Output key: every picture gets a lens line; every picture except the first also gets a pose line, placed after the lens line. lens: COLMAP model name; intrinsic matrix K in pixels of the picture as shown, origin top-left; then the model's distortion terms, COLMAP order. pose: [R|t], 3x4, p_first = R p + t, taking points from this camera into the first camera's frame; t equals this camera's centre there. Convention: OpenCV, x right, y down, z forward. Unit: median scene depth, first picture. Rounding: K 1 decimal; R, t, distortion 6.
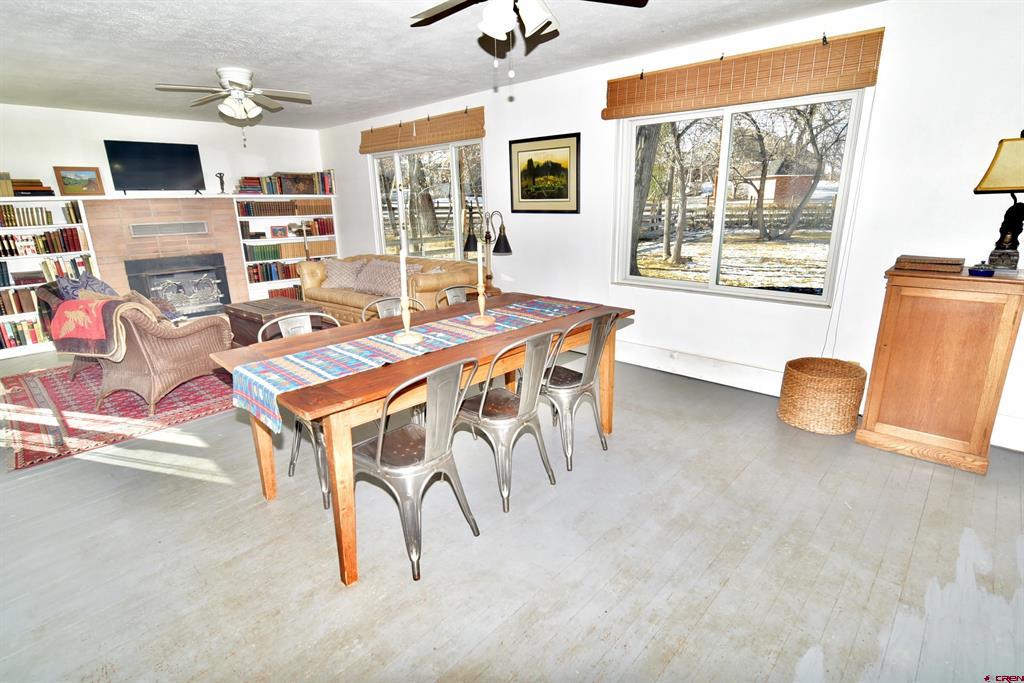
lens RADIAL K [[517.8, 0, 505.6], [0, 517.8, 344.7], [0, 0, 1]] dist [-0.000557, 0.003643]
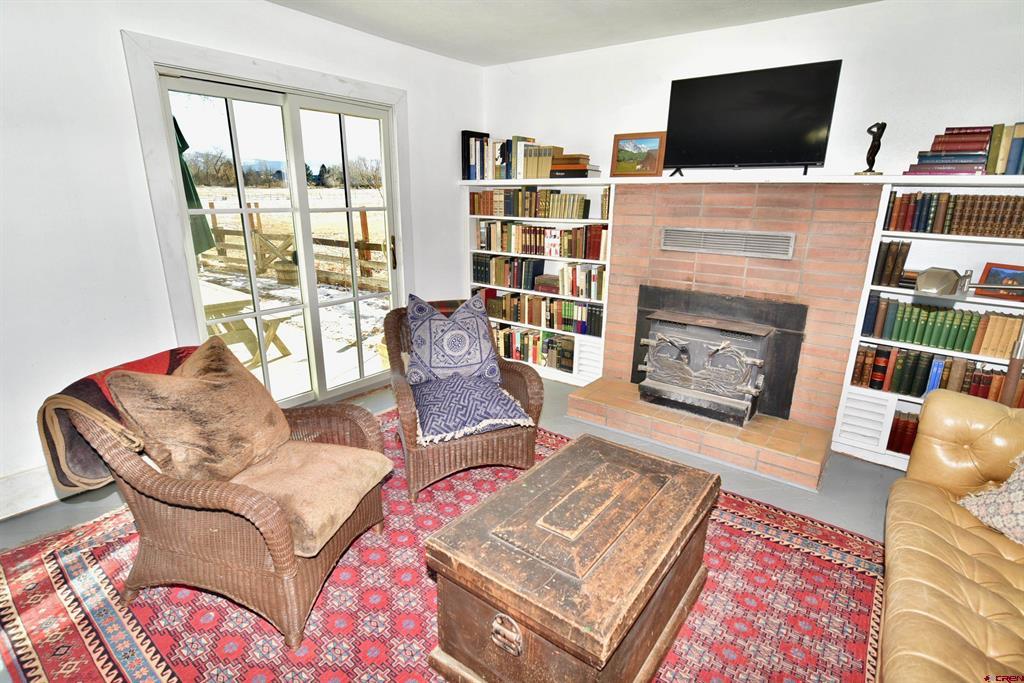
lens RADIAL K [[517.8, 0, 512.2], [0, 517.8, 339.0], [0, 0, 1]] dist [-0.000557, 0.003643]
pose [[0.120255, 0.296490, -0.947434, -0.133228], [-0.281571, 0.925355, 0.253842, -0.182871], [0.951975, 0.236244, 0.194762, 0.639345]]
